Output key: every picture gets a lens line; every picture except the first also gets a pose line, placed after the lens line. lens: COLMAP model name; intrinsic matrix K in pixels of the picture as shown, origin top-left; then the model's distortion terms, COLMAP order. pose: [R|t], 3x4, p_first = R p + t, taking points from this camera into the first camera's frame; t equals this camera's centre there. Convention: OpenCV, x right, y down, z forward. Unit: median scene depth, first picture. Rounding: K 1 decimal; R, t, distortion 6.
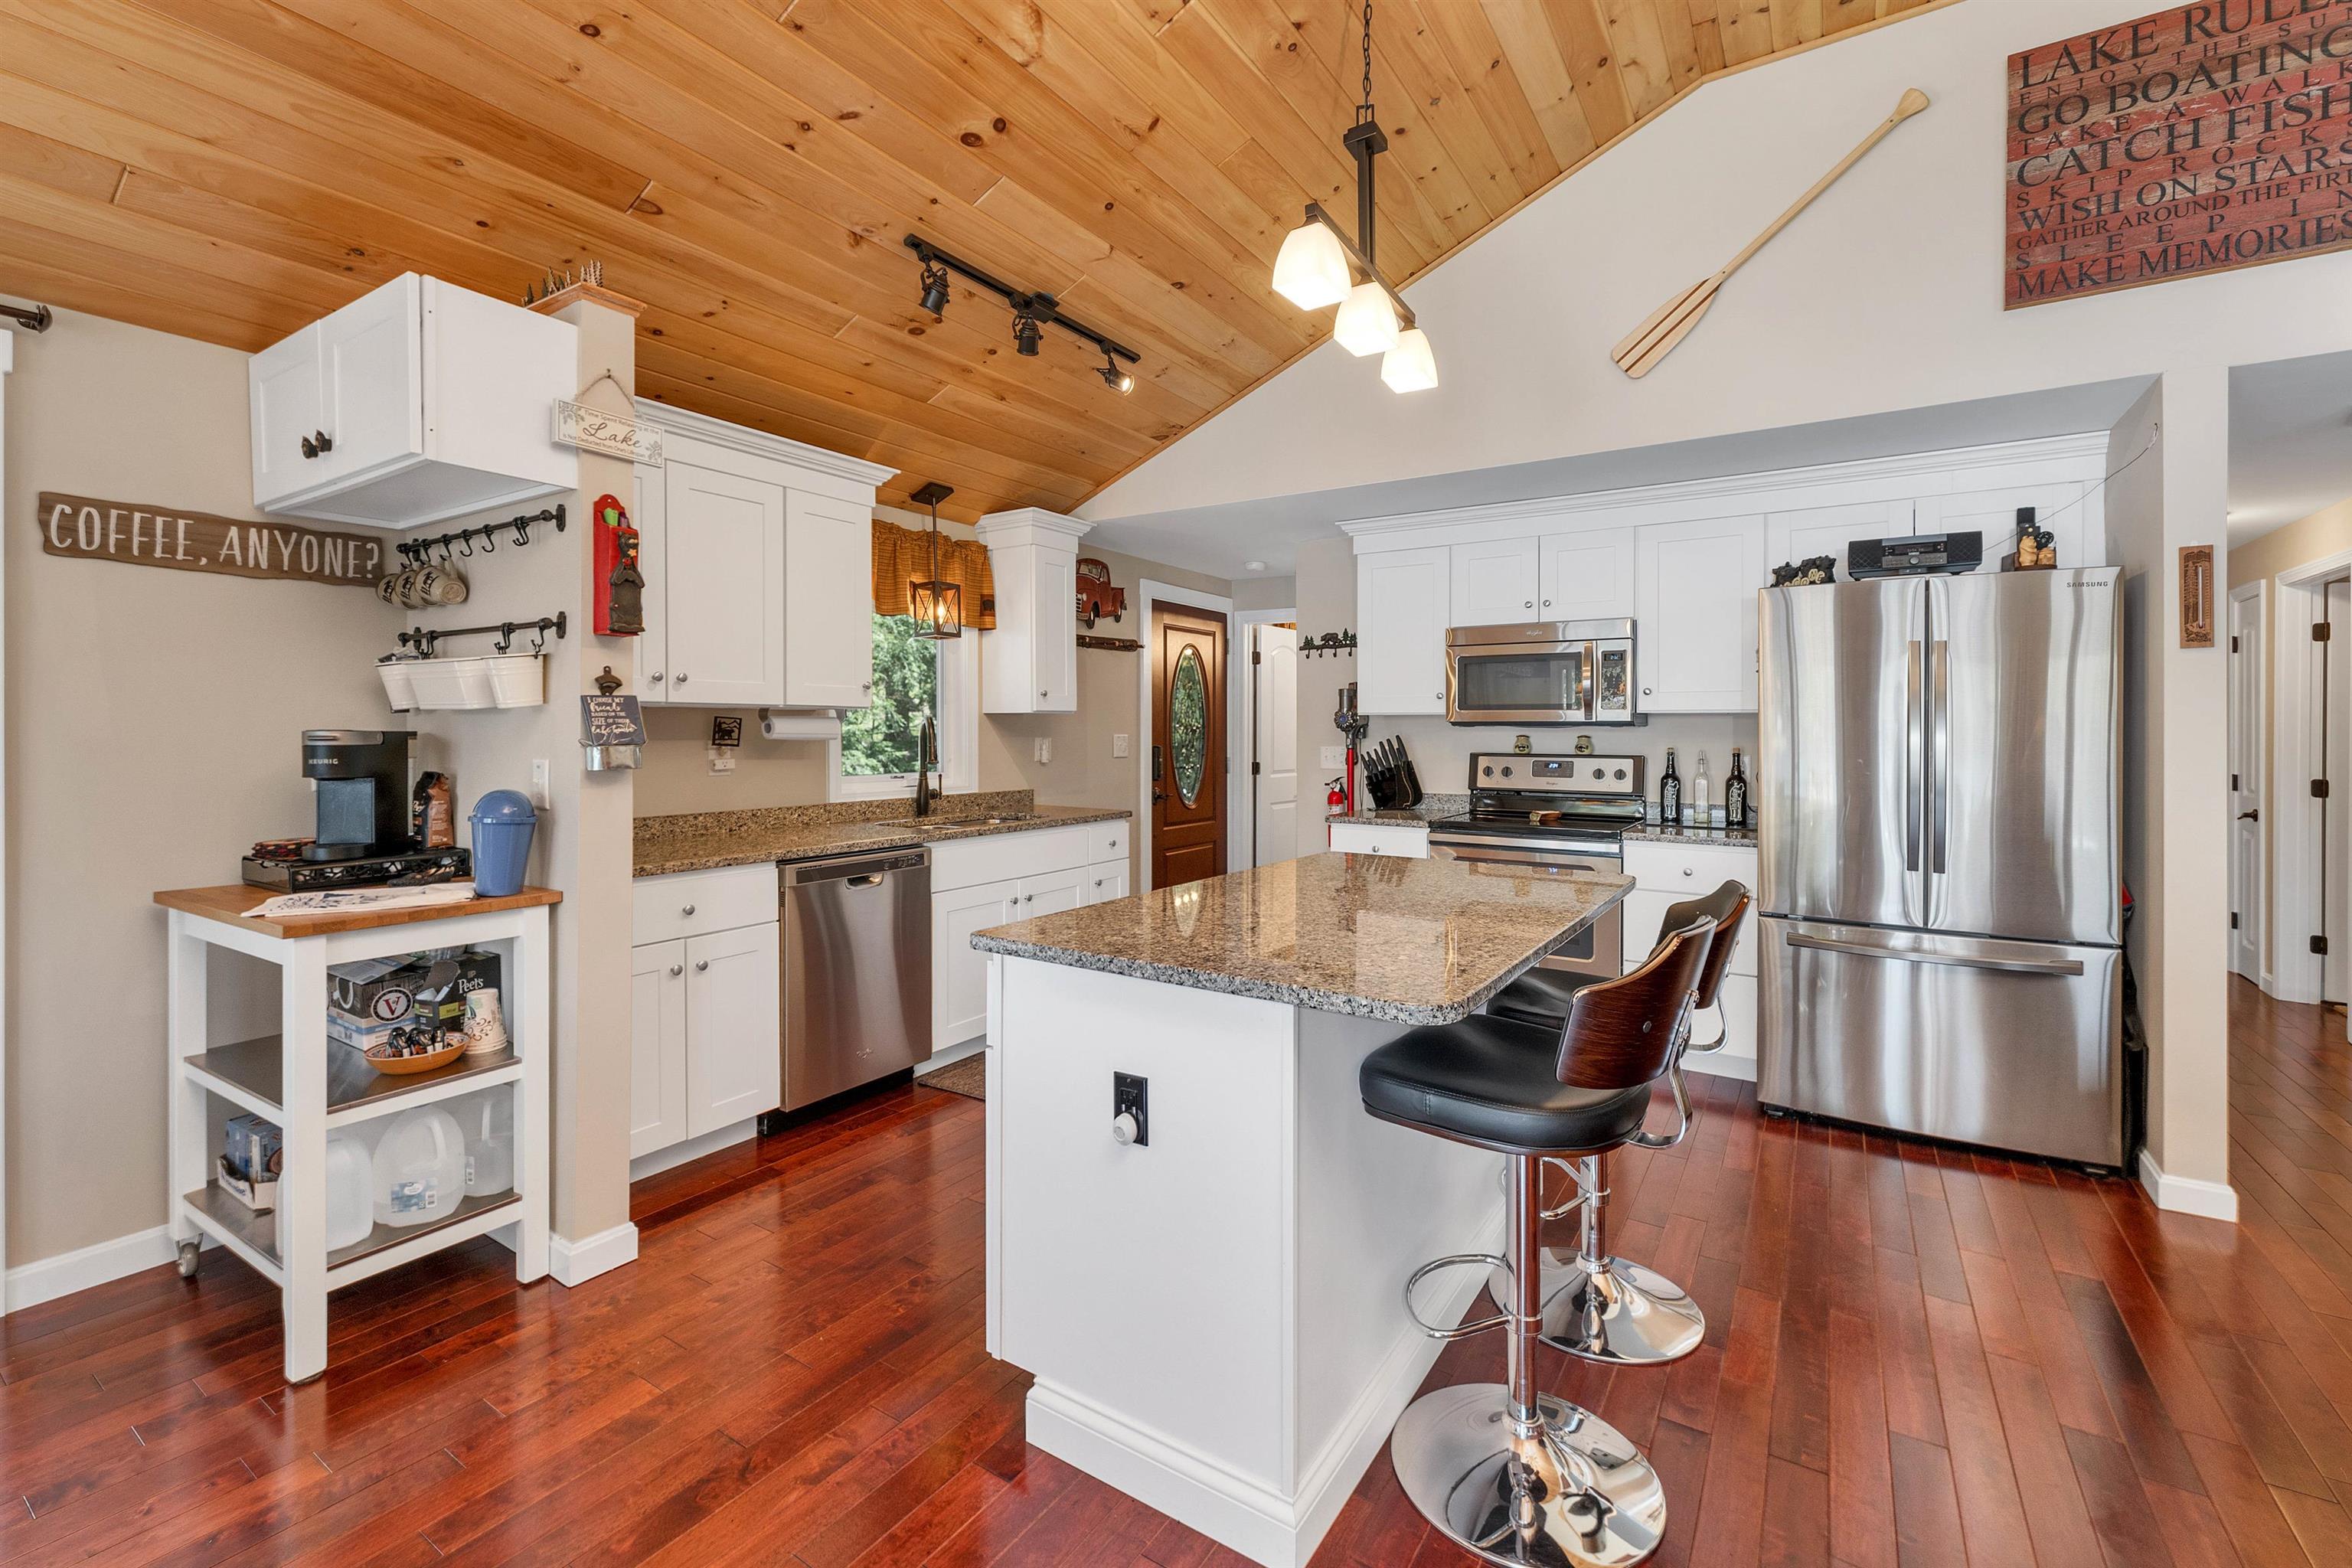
lens RADIAL K [[1015.0, 0, 1171.9], [0, 1015.0, 737.3], [0, 0, 1]] dist [0.002339, -0.000237]
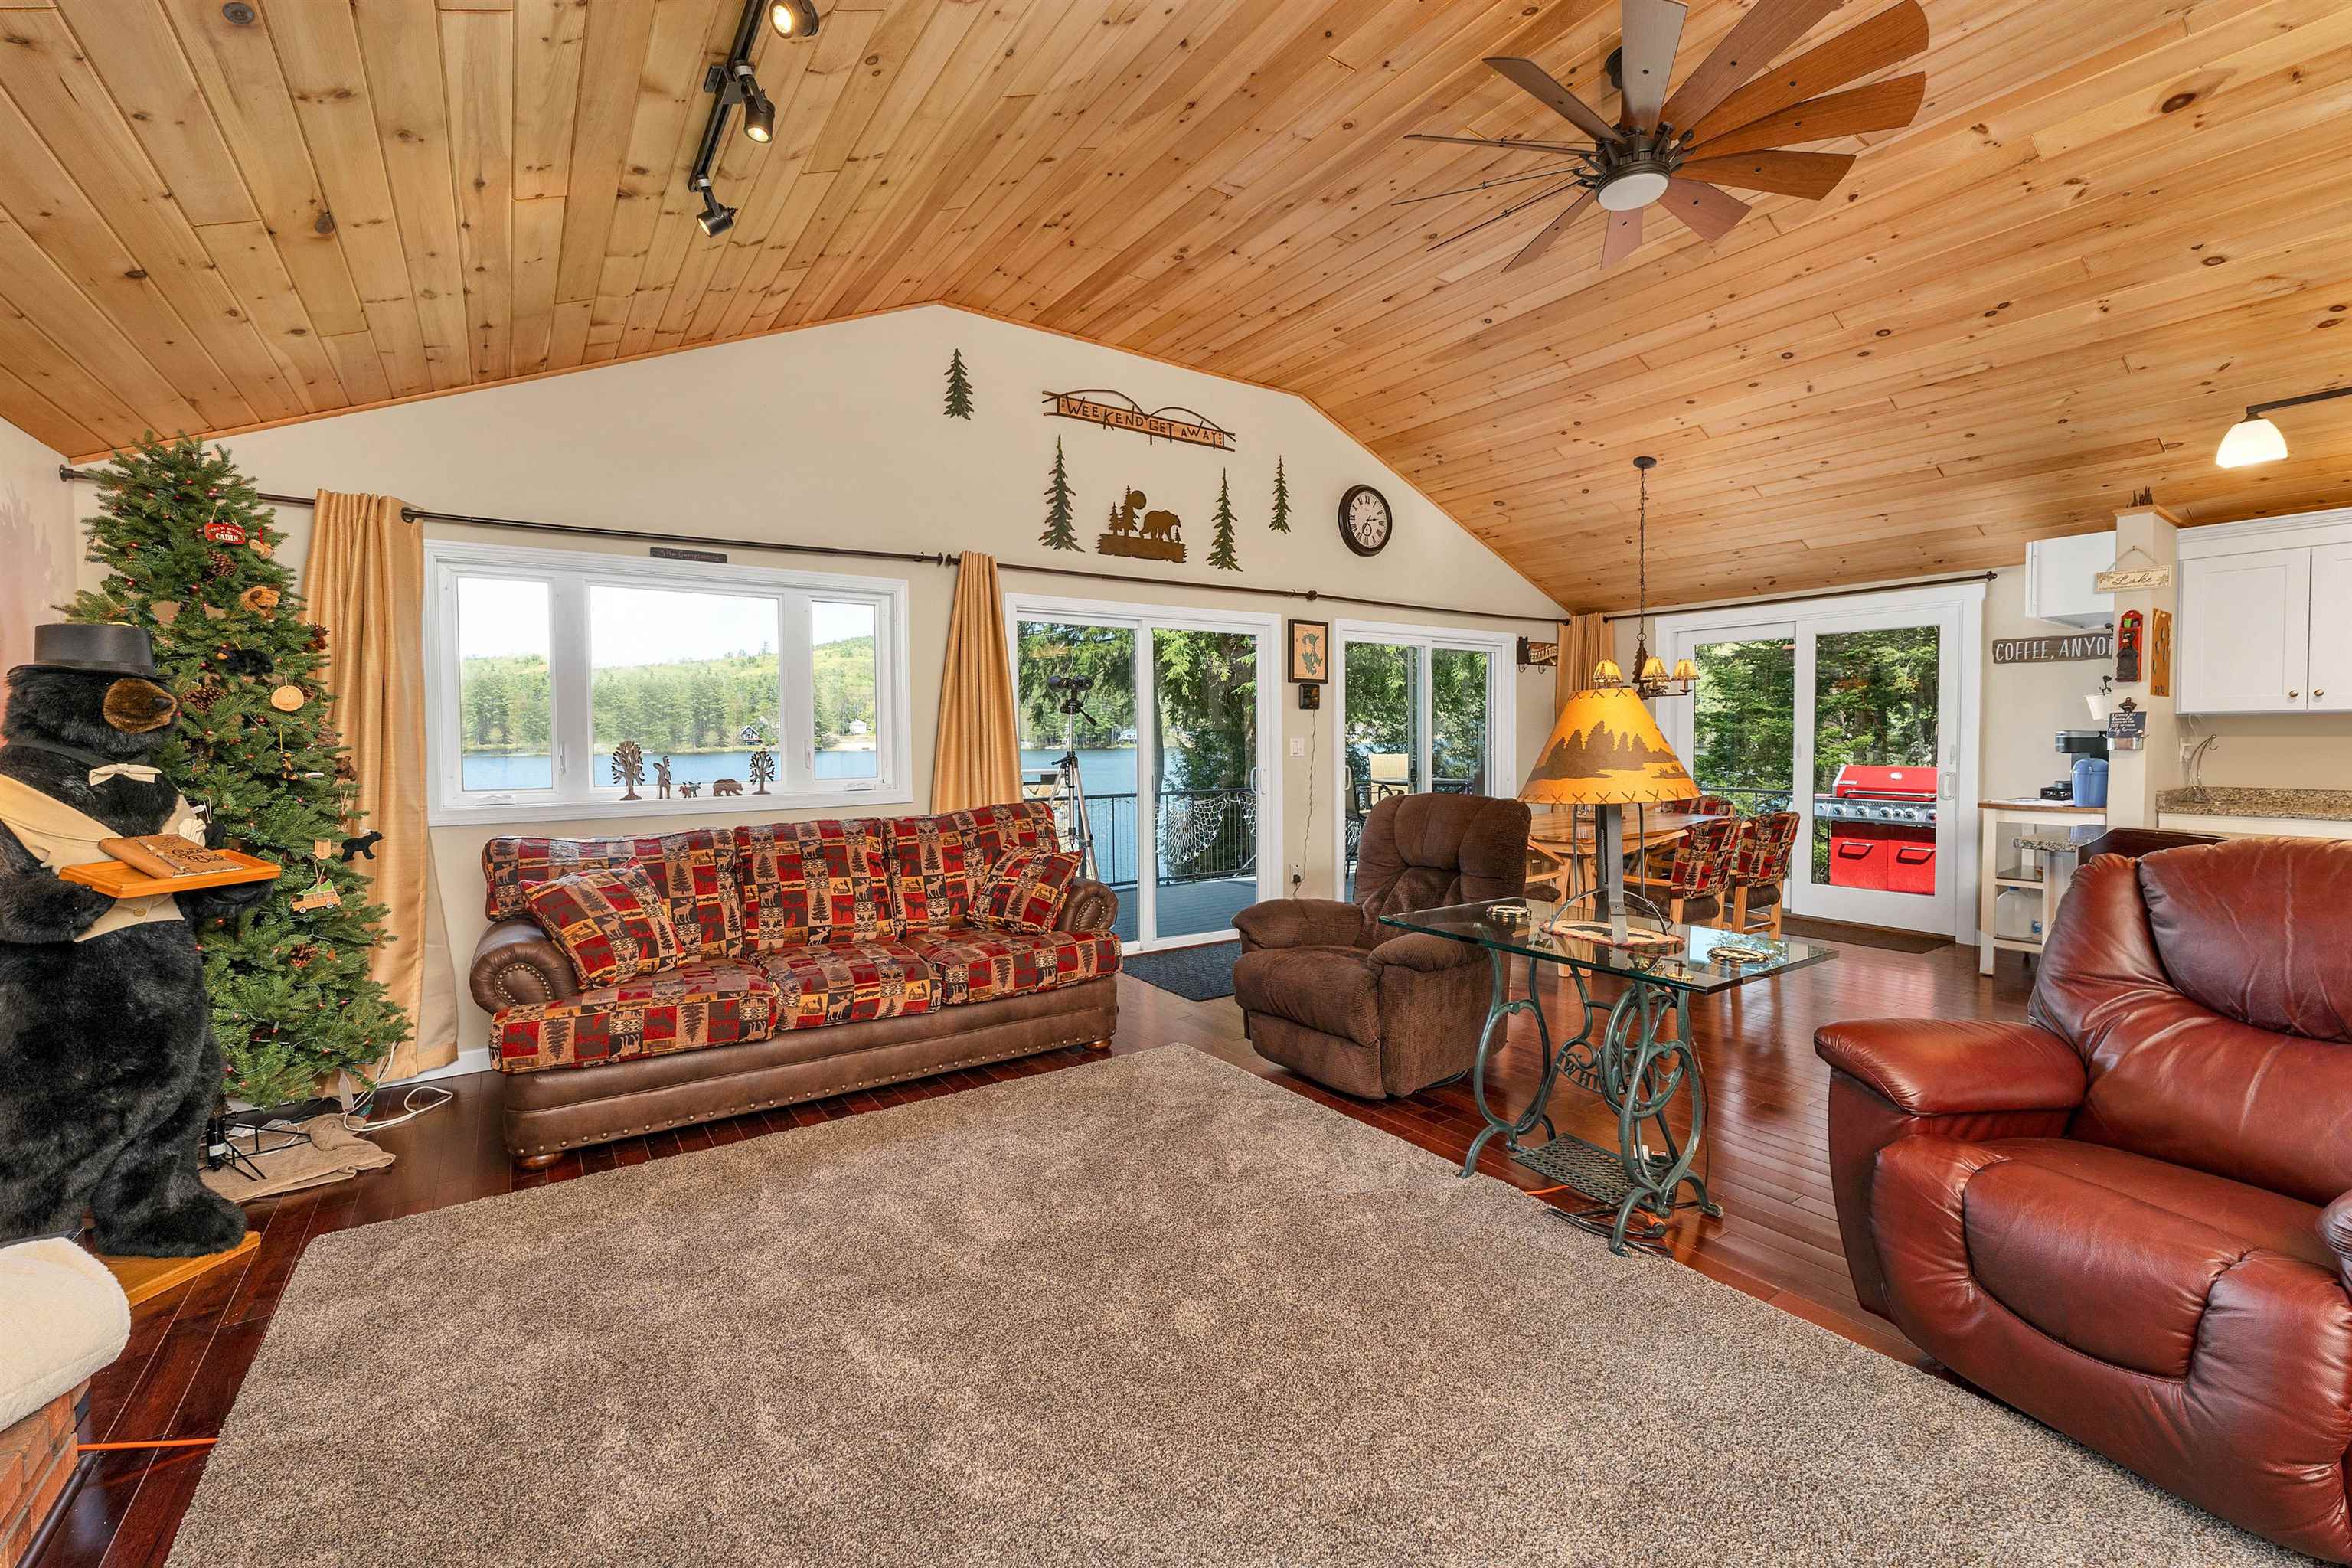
lens RADIAL K [[969.1, 0, 1196.3], [0, 969.1, 770.6], [0, 0, 1]] dist [0.001802, -0.000051]
pose [[-0.367371, 0.033685, -0.929464, 1.278224], [-0.001432, 0.999322, 0.036783, 0.004013], [0.930073, 0.014844, -0.367074, 0.004099]]
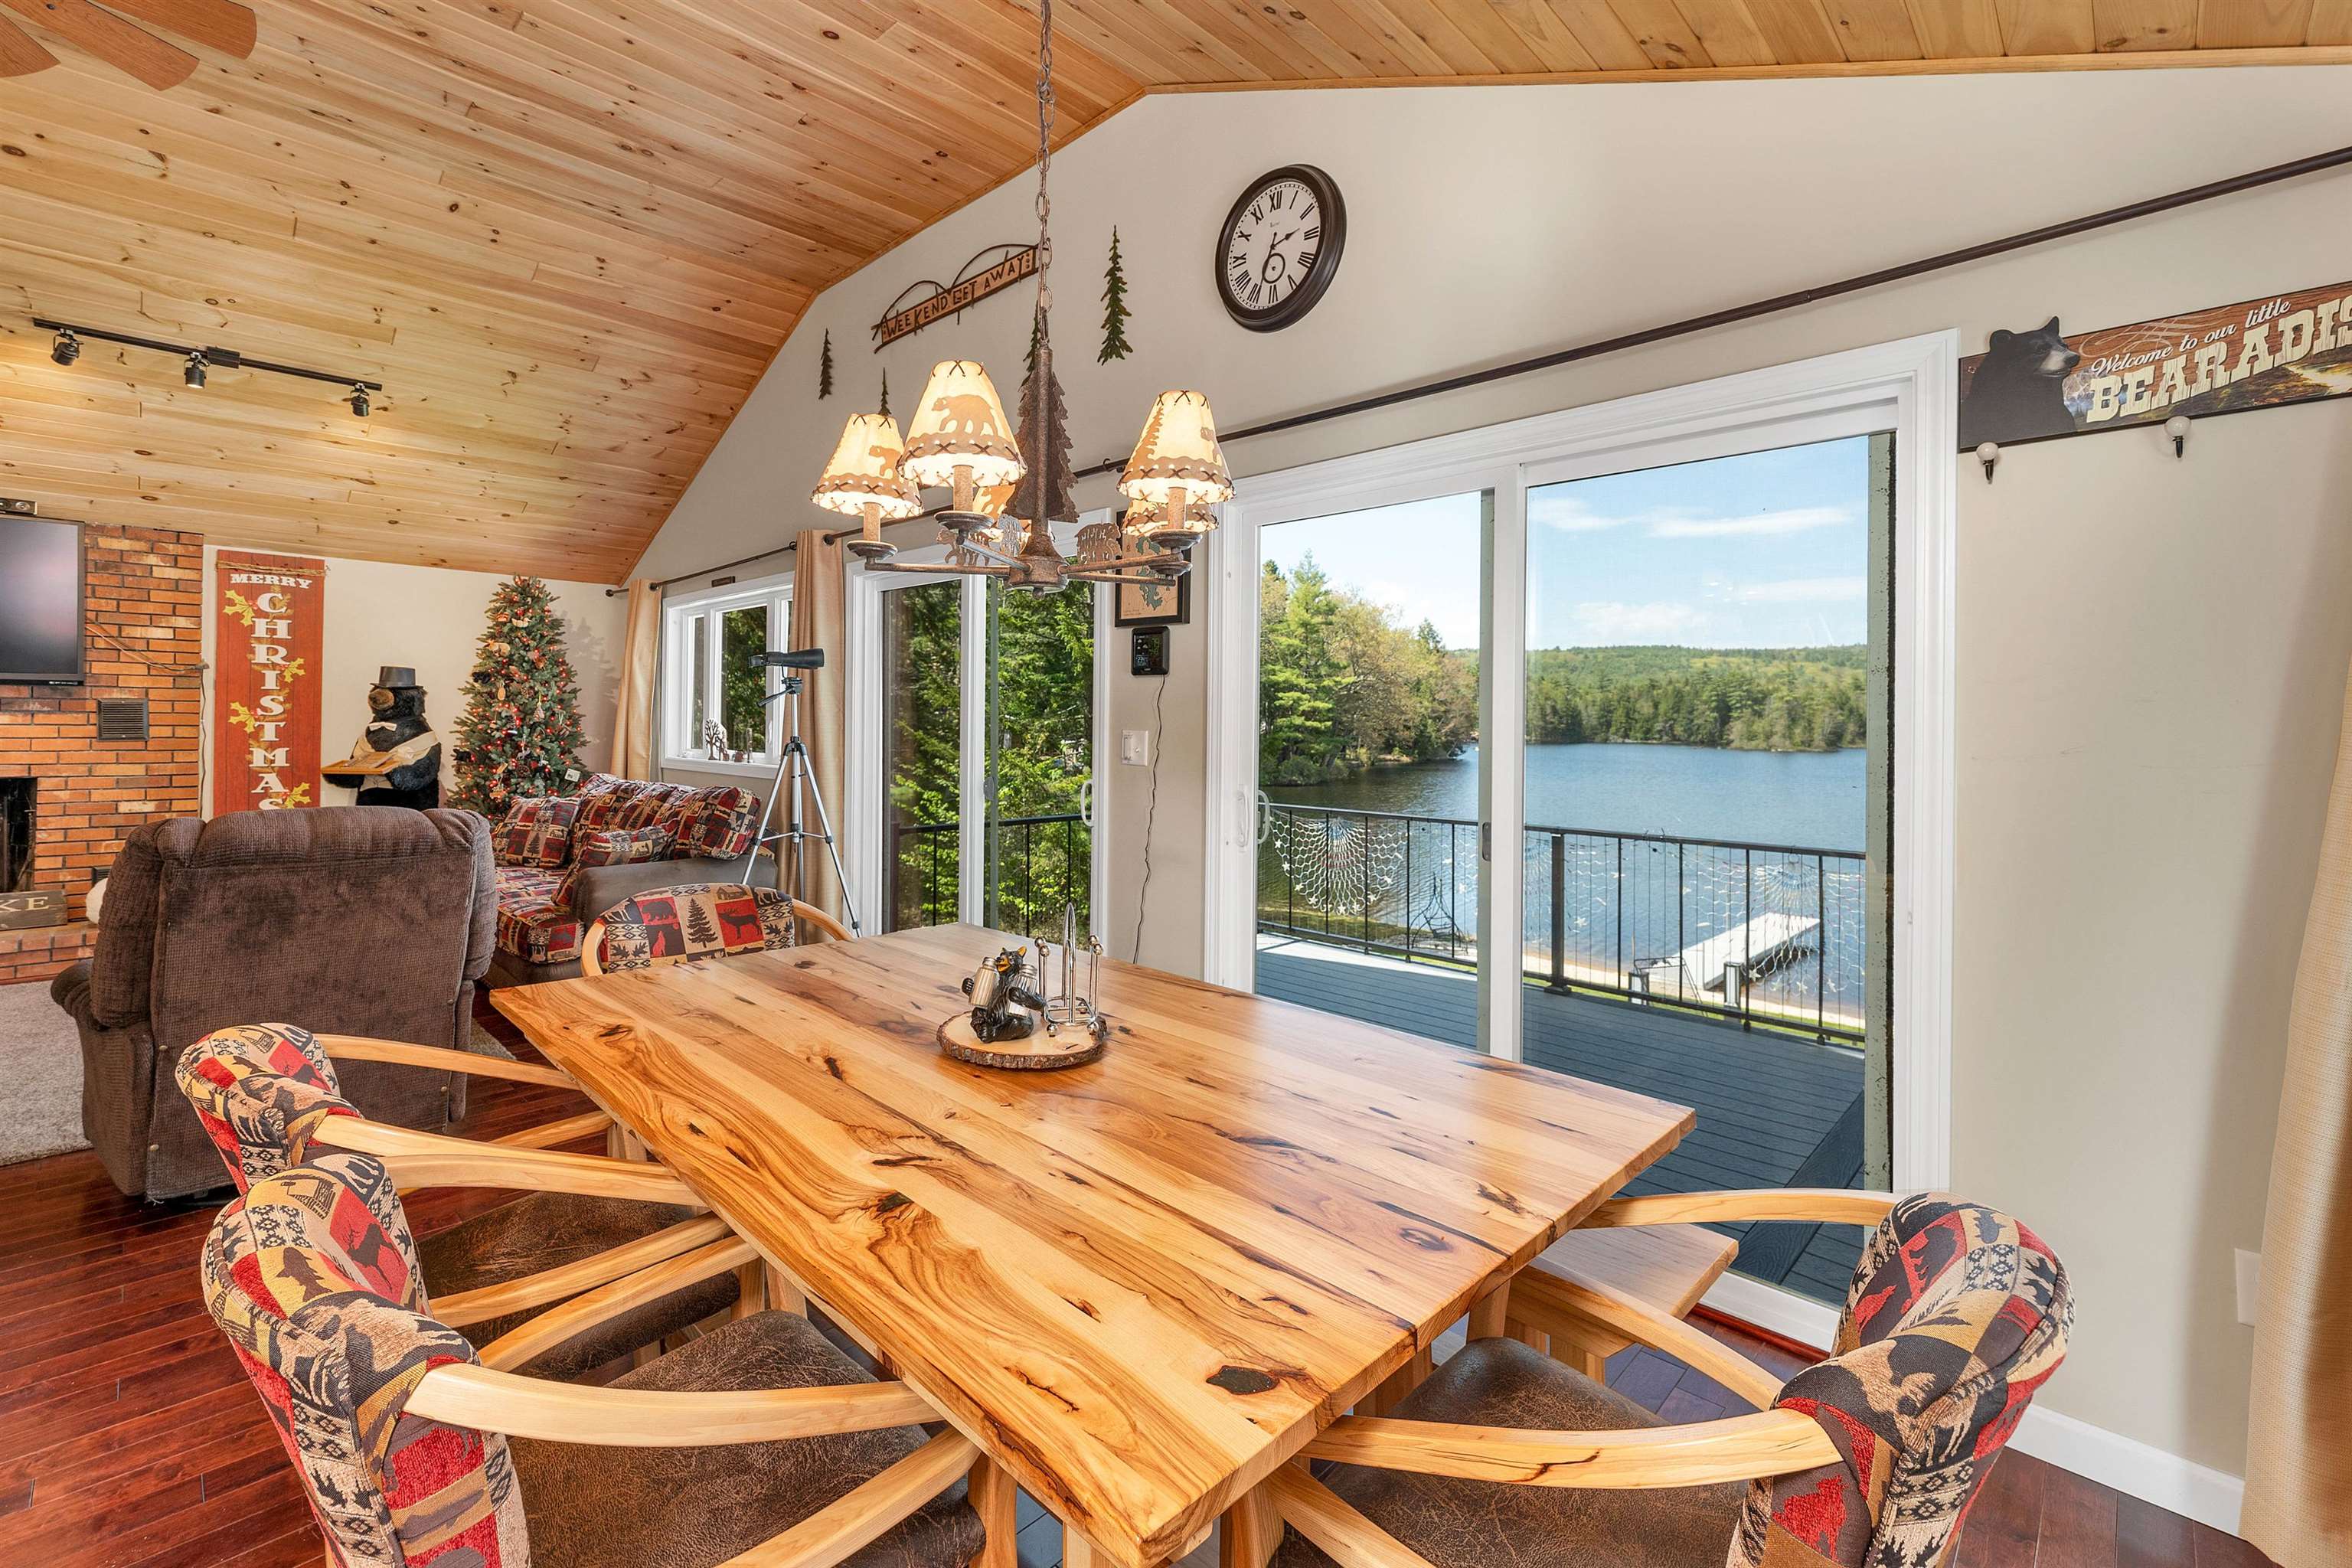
lens RADIAL K [[1017.4, 0, 1179.3], [0, 1017.4, 717.9], [0, 0, 1]] dist [0.013296, -0.006587]
pose [[-0.981687, -0.013639, 0.190011, -0.641188], [-0.013169, 0.999906, 0.003737, -0.007380], [-0.190044, 0.001167, -0.981775, 0.482732]]
